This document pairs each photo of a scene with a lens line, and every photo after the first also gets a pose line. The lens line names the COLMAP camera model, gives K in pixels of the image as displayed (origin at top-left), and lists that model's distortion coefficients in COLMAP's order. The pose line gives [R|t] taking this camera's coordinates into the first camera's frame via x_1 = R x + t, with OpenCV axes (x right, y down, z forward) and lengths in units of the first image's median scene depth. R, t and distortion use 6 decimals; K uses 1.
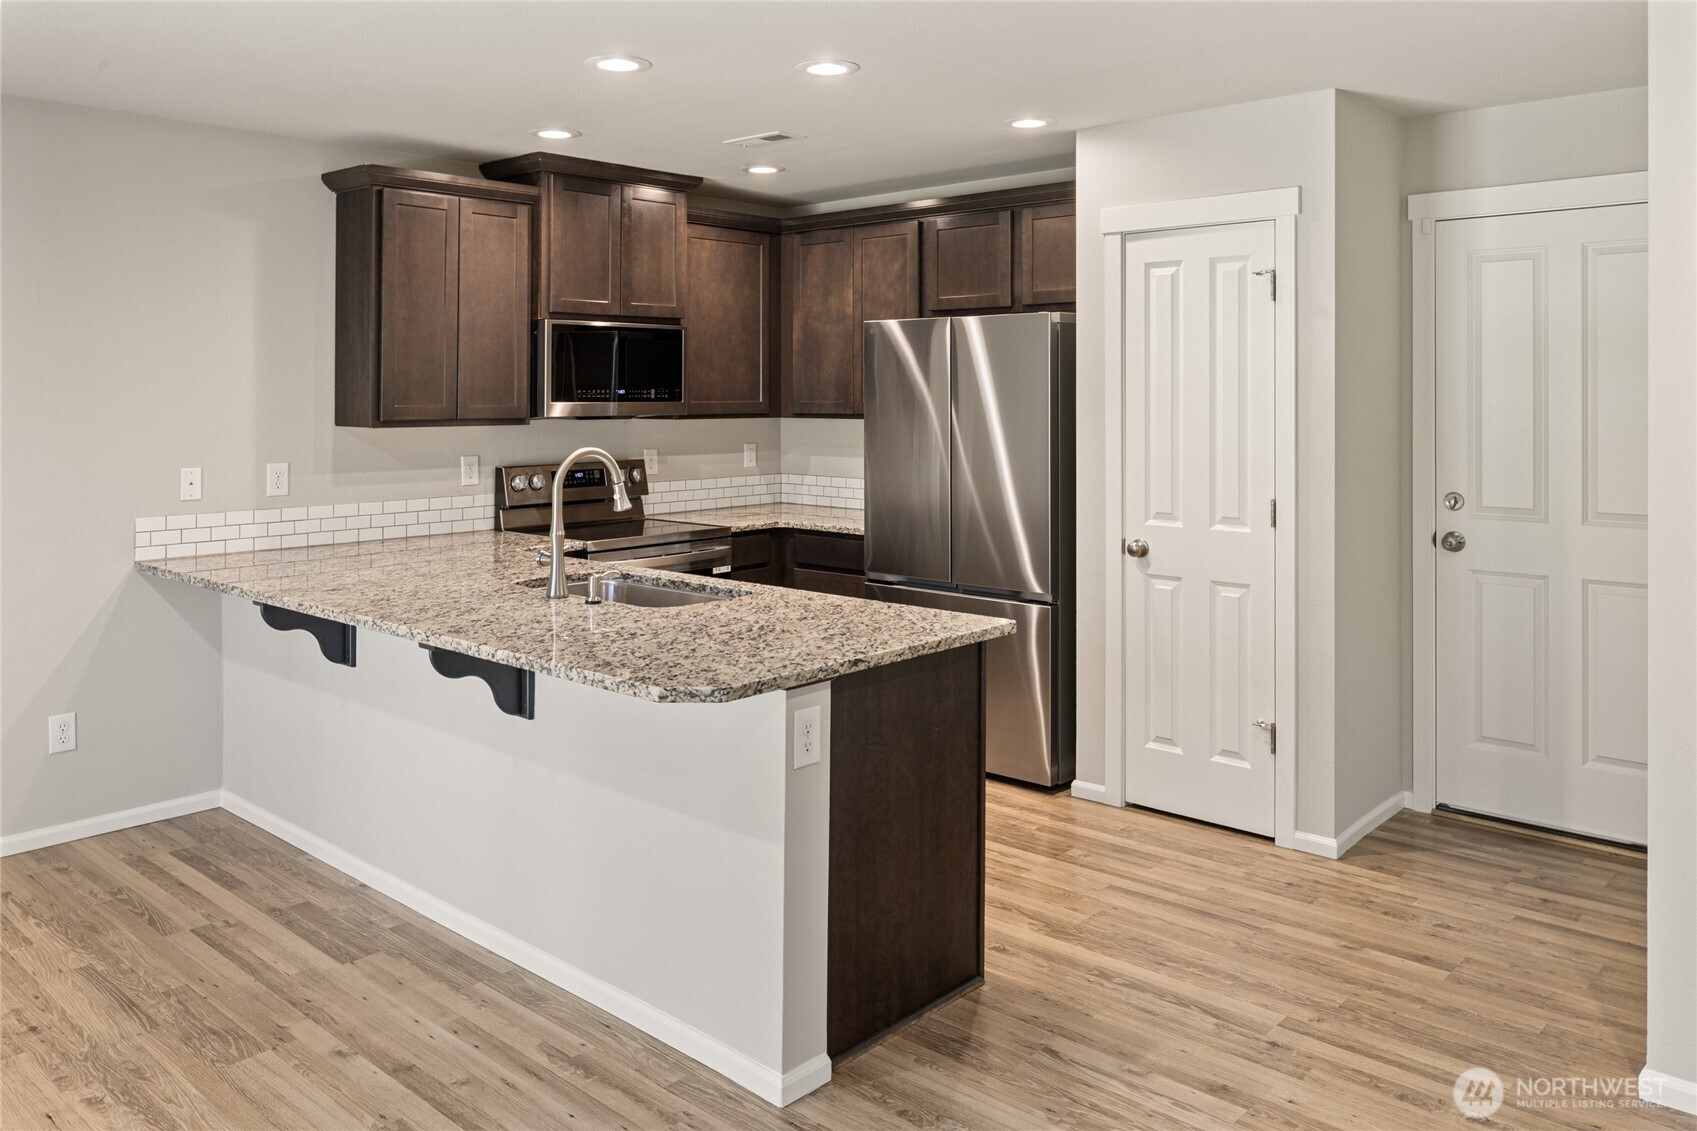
lens RADIAL K [[1292.8, 0, 830.3], [0, 1292.8, 383.0], [0, 0, 1]] dist [-0.003621, 0.004934]
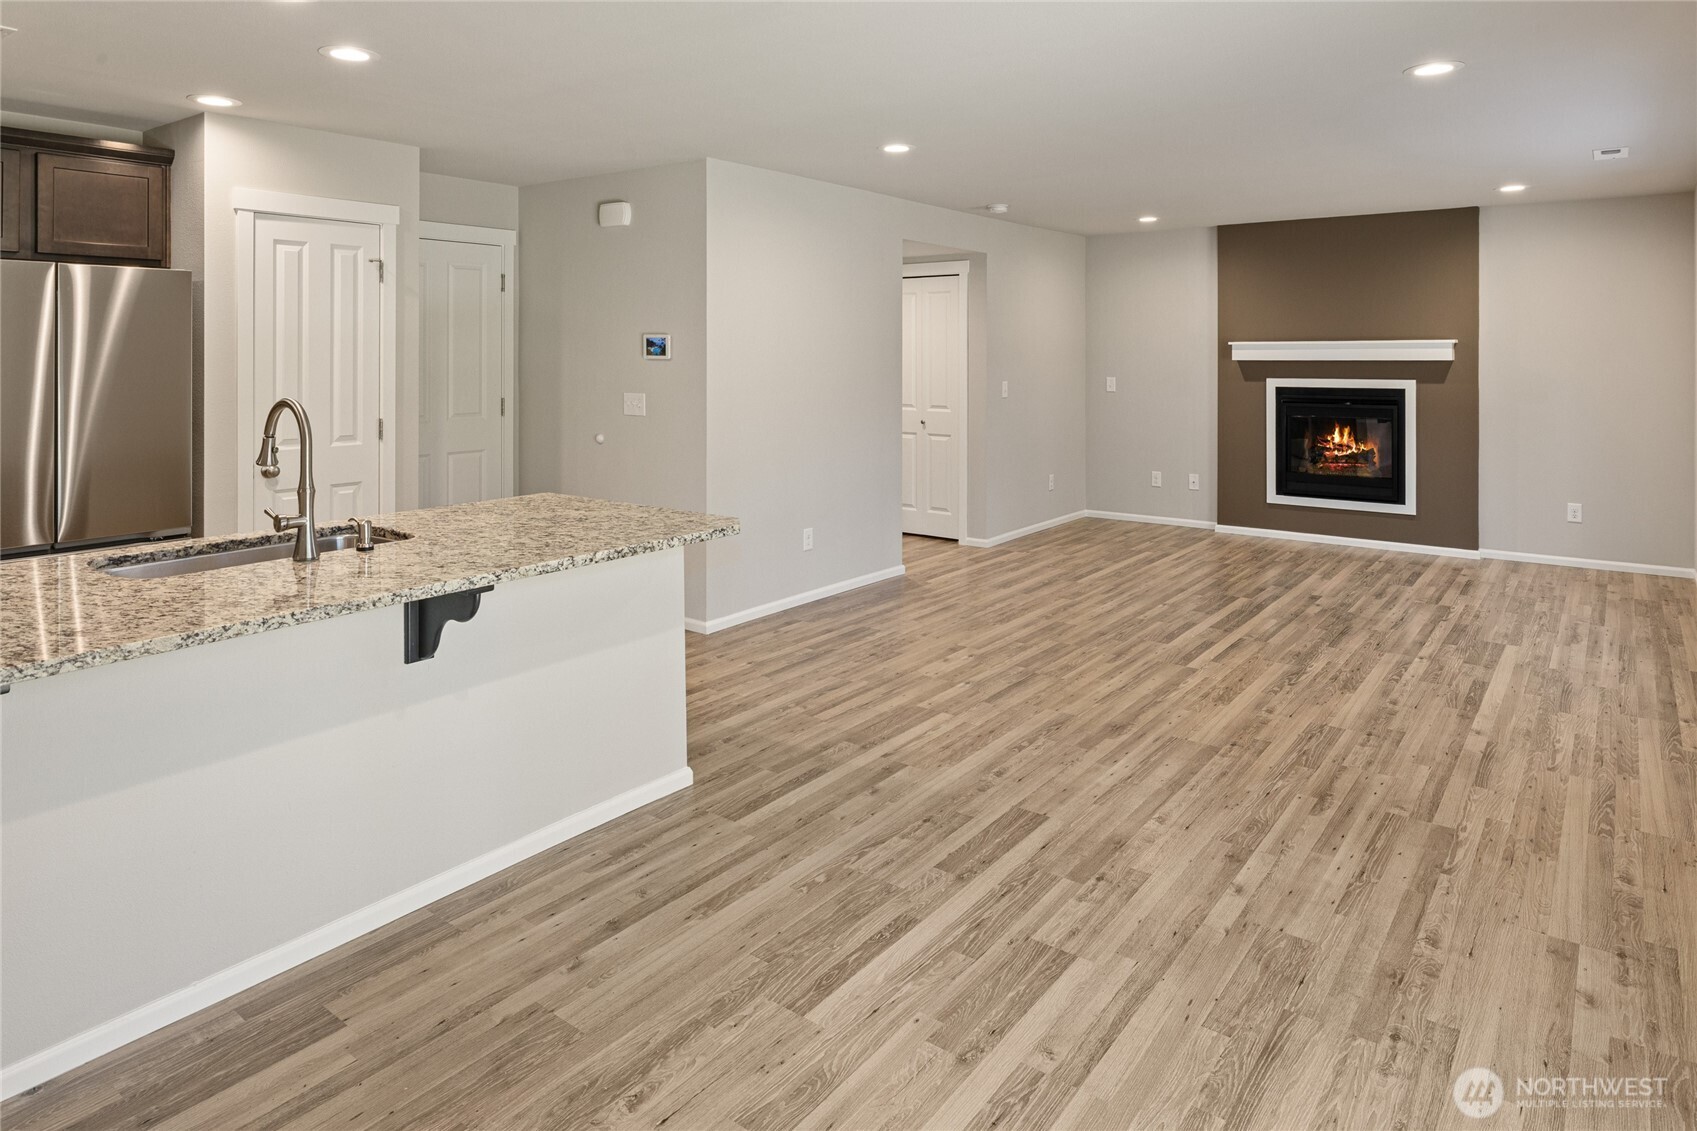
lens RADIAL K [[1006.4, 0, 848.7], [0, 1006.4, 371.4], [0, 0, 1]] dist [0.004411, -0.000424]
pose [[-0.095214, -0.017290, 0.995307, -0.774052], [-0.007581, 0.999833, 0.016644, 0.012835], [-0.995428, -0.005960, -0.095329, 0.551030]]
